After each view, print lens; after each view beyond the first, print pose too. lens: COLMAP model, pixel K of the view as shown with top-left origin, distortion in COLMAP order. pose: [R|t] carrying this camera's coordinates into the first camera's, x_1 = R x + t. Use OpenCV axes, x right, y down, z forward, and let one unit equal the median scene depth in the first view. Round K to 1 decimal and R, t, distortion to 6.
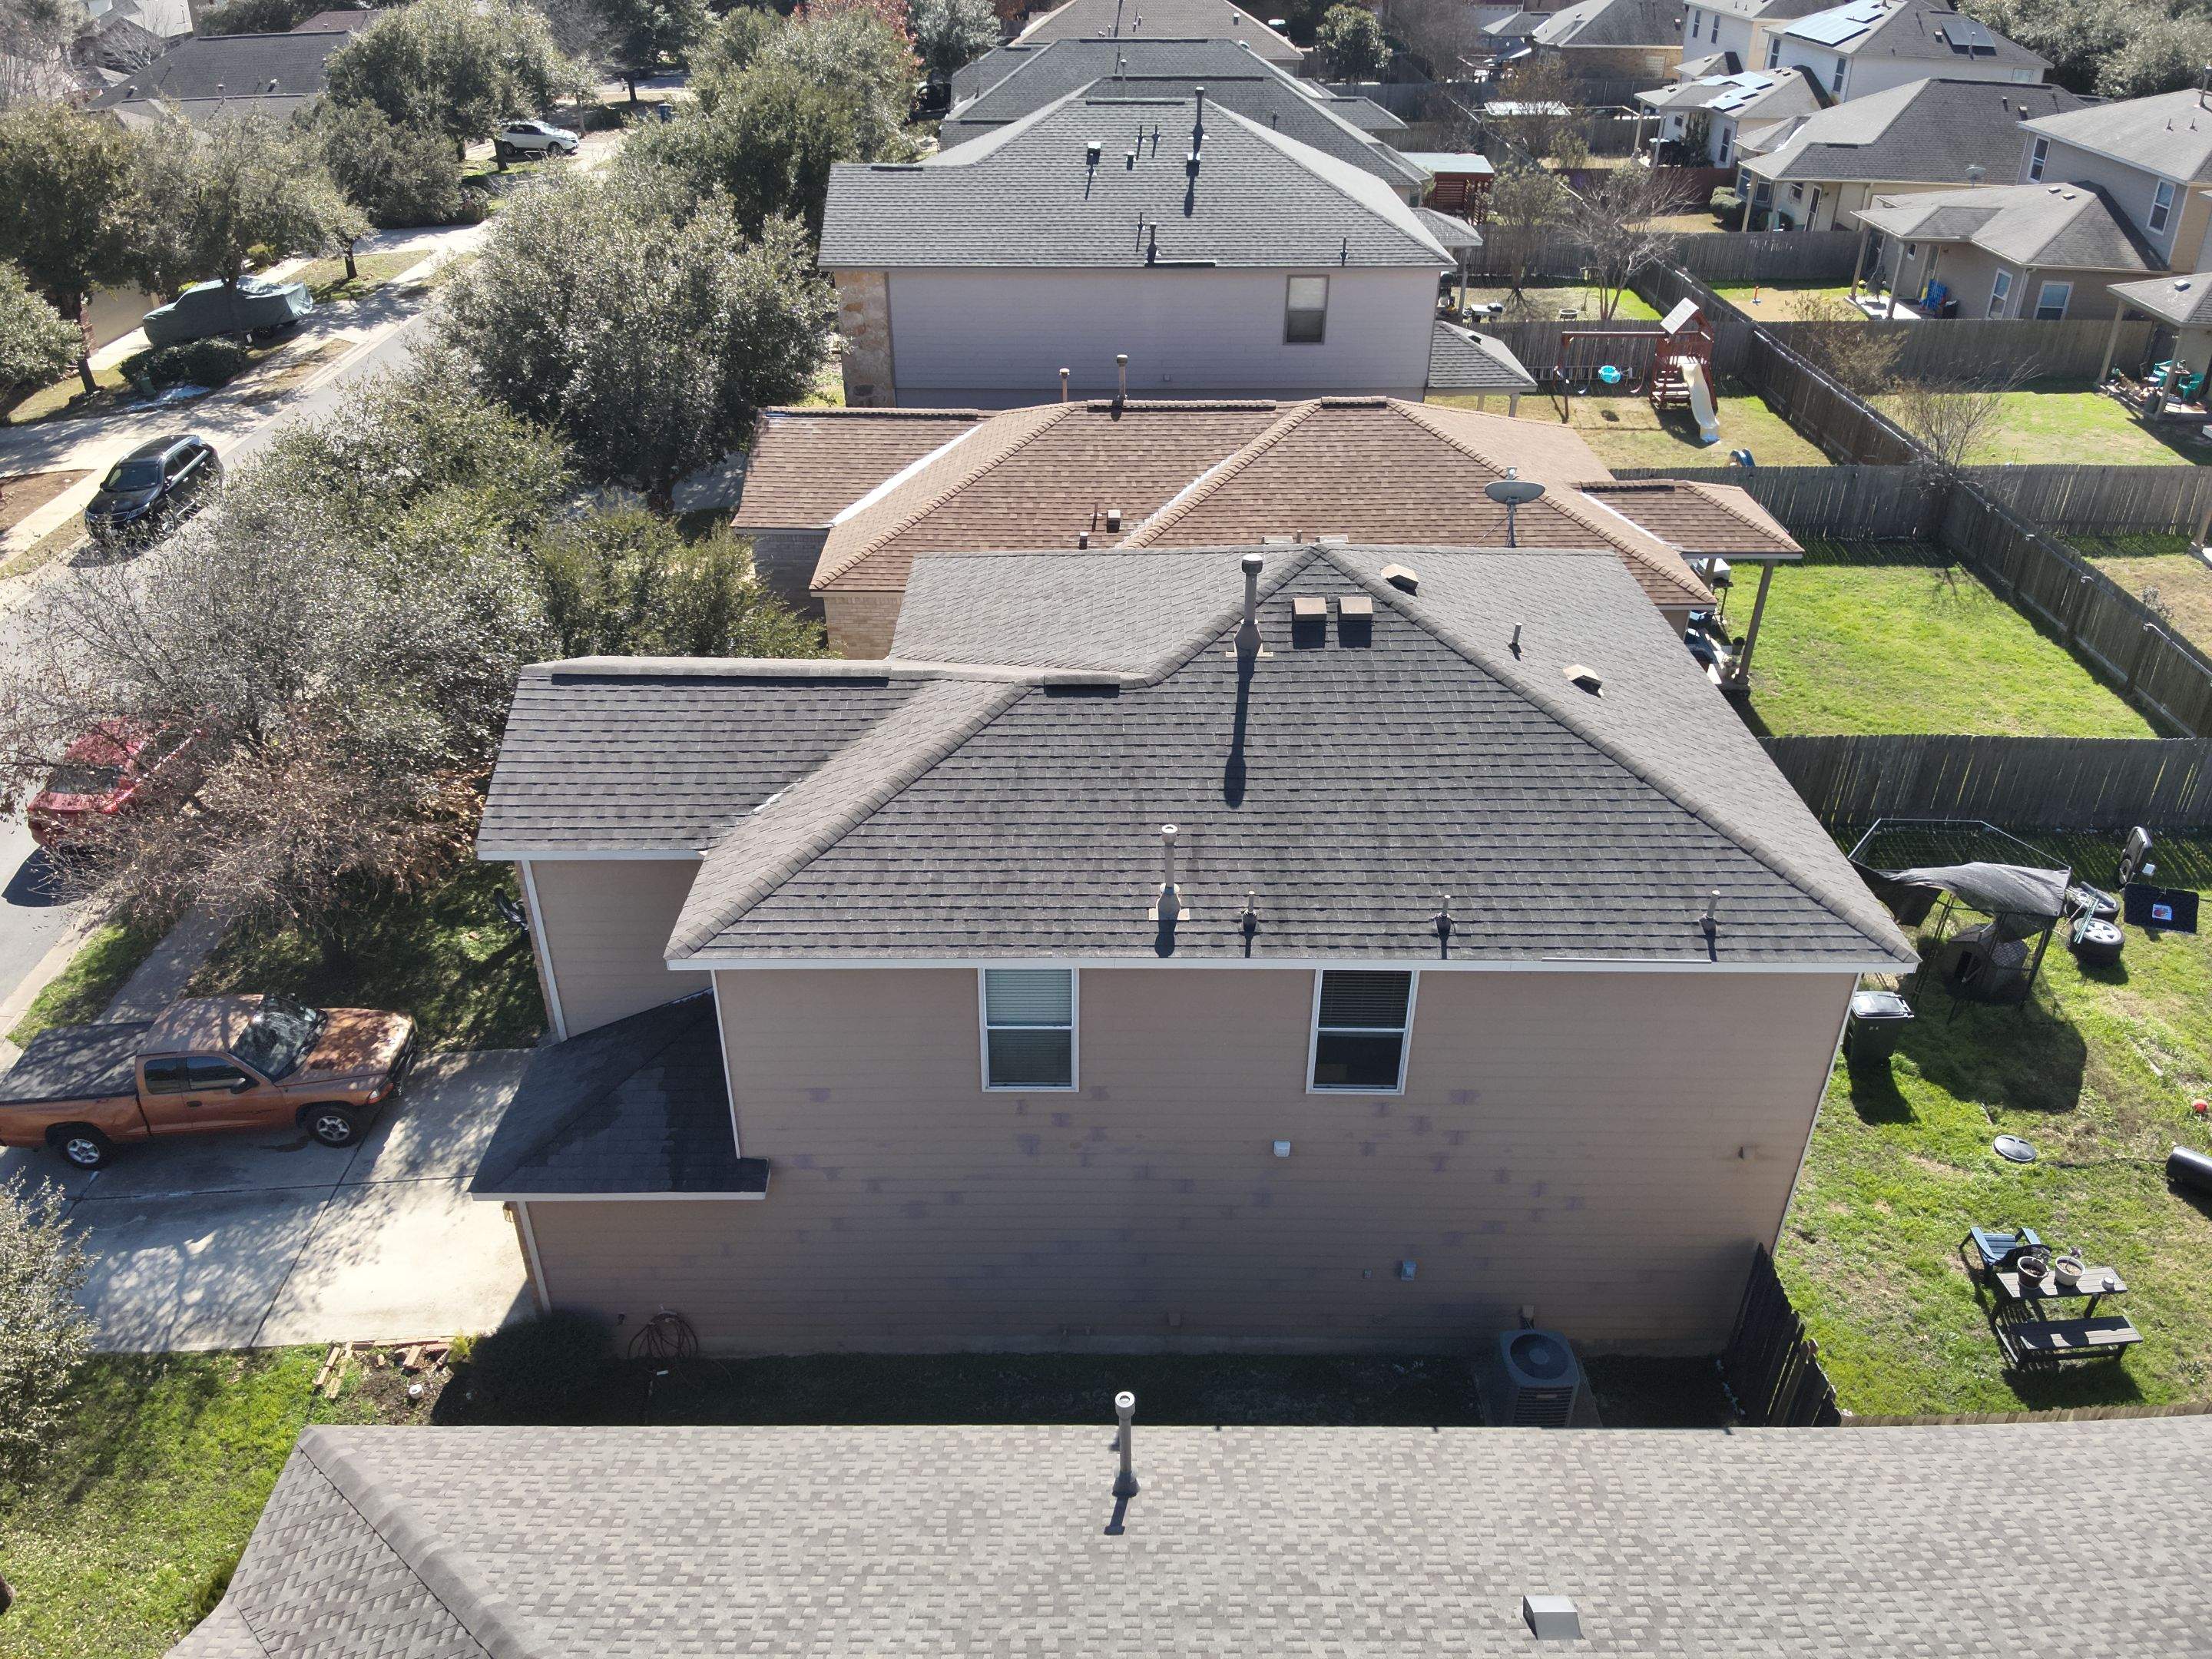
lens RADIAL K [[1581.3, 0, 1091.1], [0, 1581.3, 850.3], [0, 0, 1]] dist [0.132286, -0.221735]
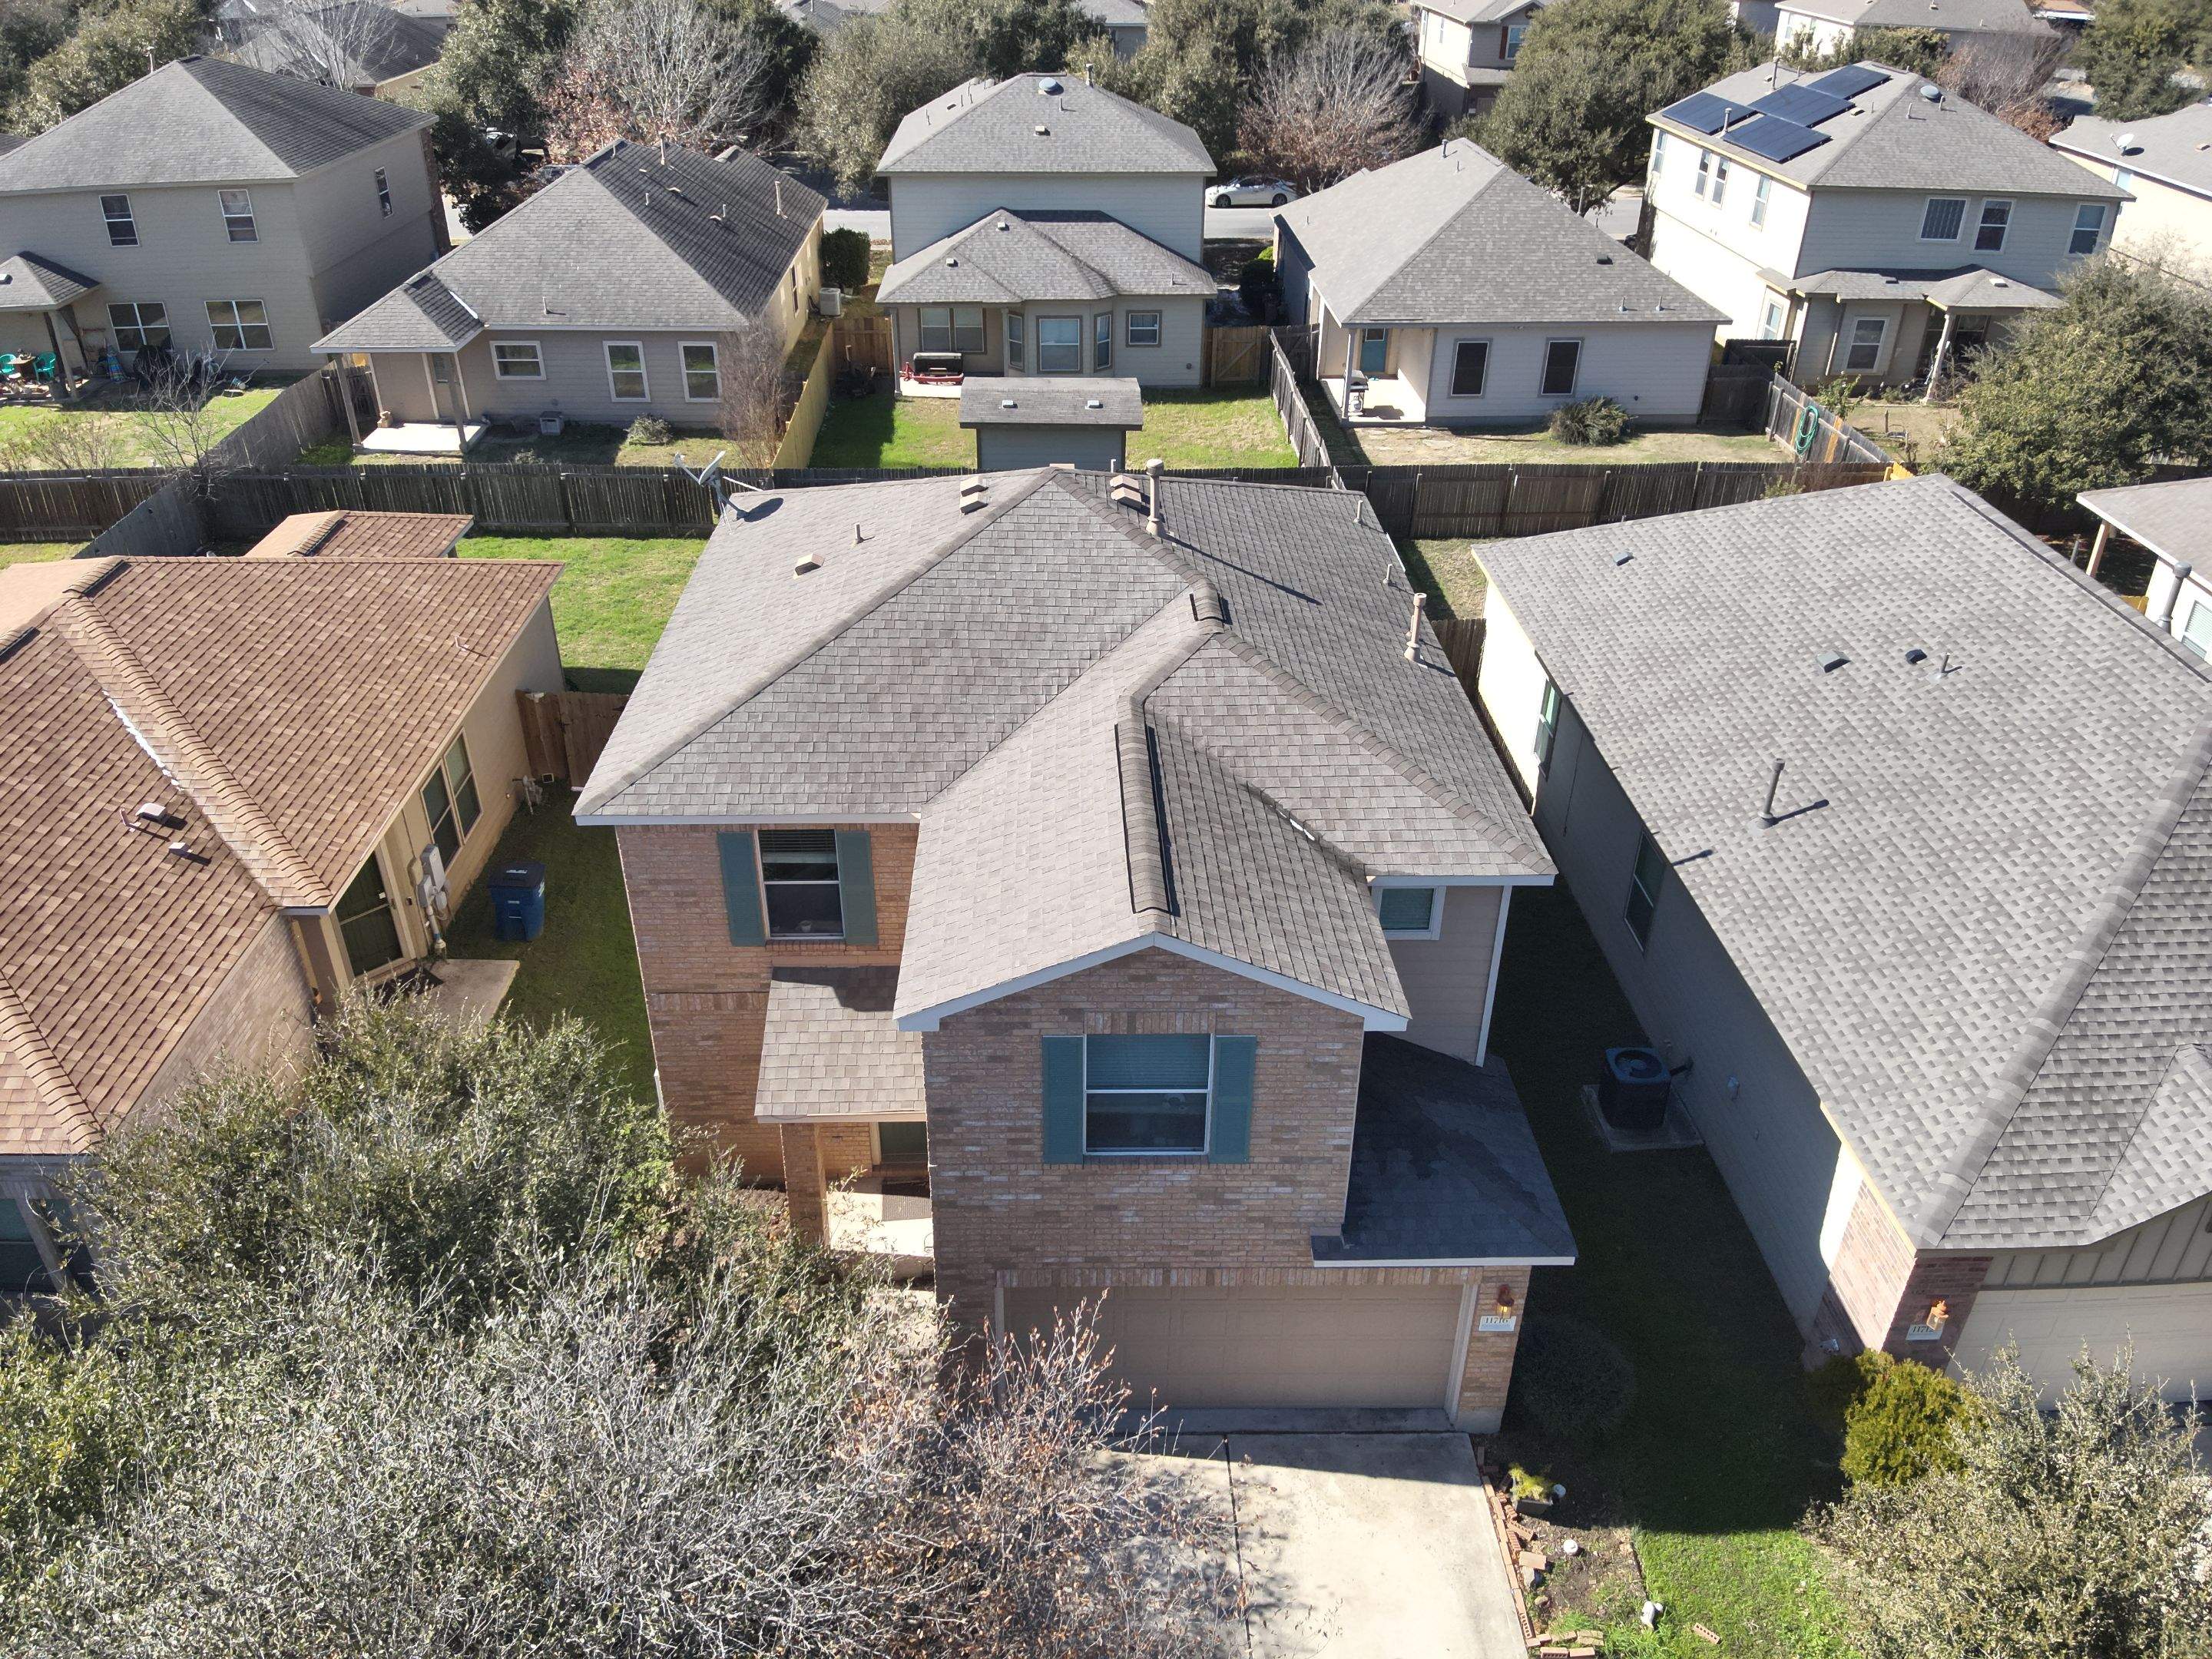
lens RADIAL K [[1596.9, 0, 1091.3], [0, 1596.9, 836.4], [0, 0, 1]] dist [0.117381, -0.214428]
pose [[-0.026798, -0.519228, 0.854216, -0.580934], [0.522041, 0.721473, 0.454918, -0.302750], [-0.852500, 0.458126, 0.251724, 0.480107]]
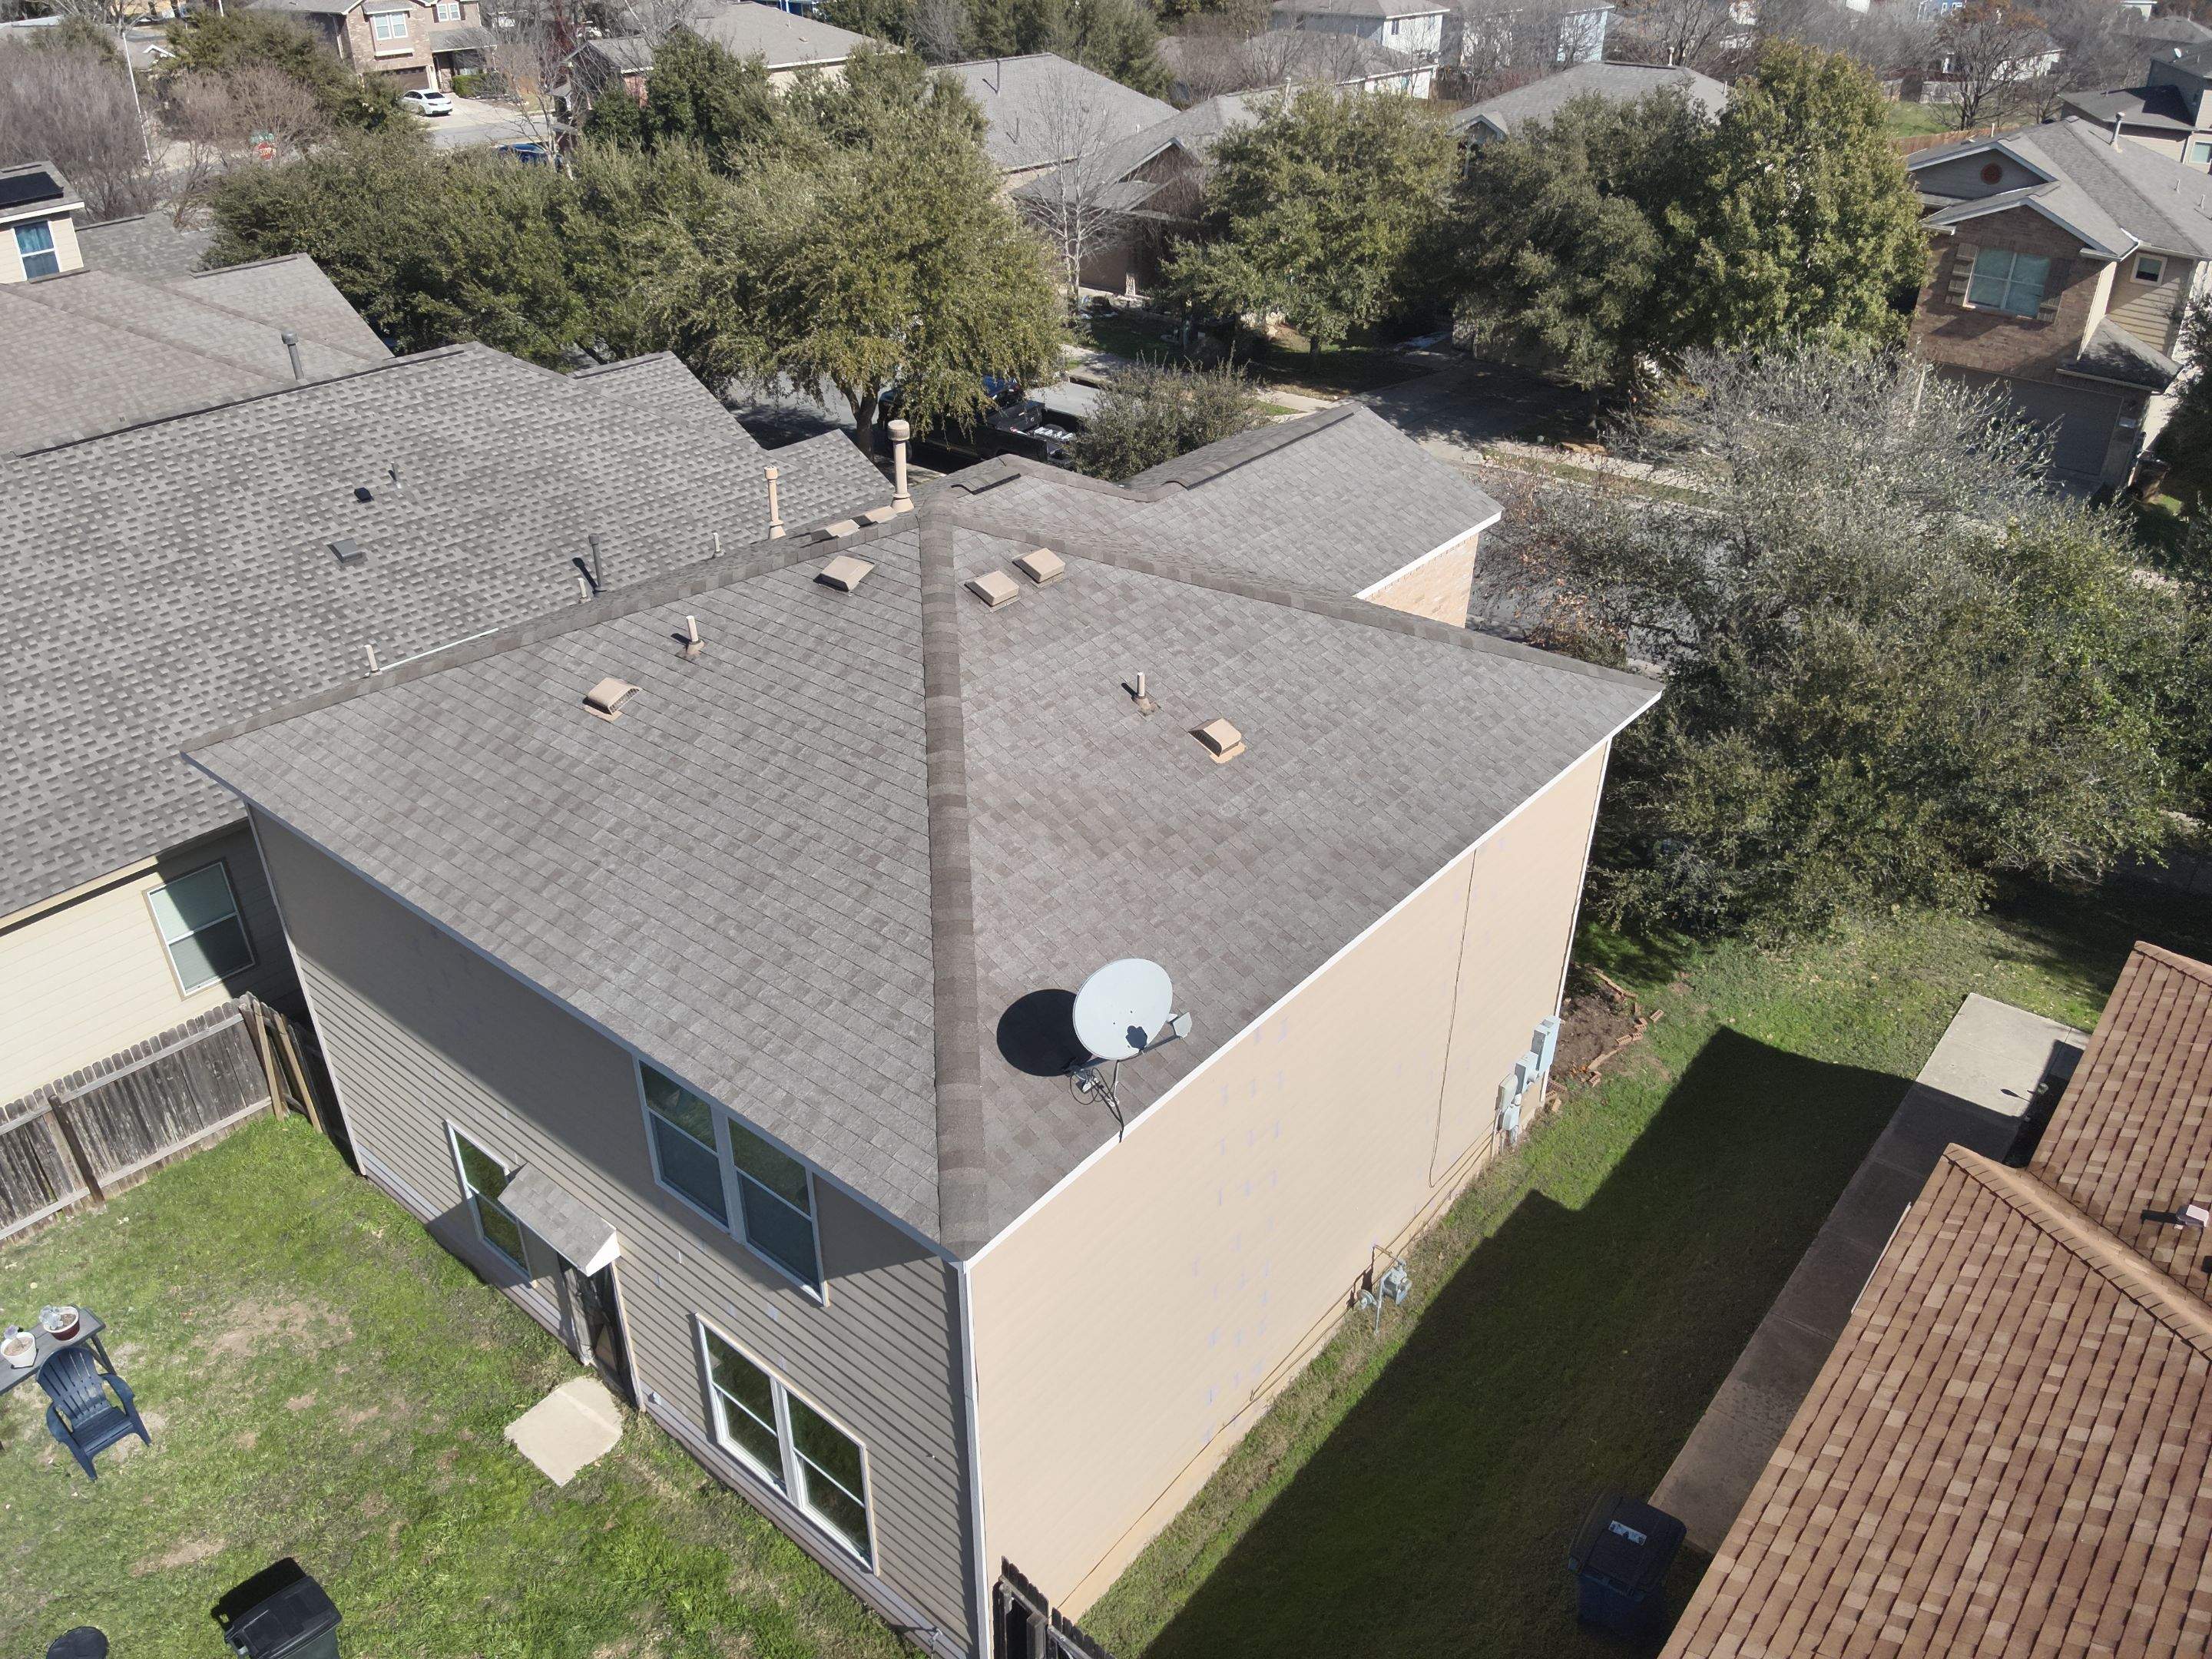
lens RADIAL K [[1596.9, 0, 1091.3], [0, 1596.9, 836.4], [0, 0, 1]] dist [0.117381, -0.214428]
pose [[-0.640732, 0.396354, -0.657545, 0.411344], [-0.404821, 0.553306, 0.727992, -0.431980], [0.652366, 0.732636, -0.194069, 0.791897]]
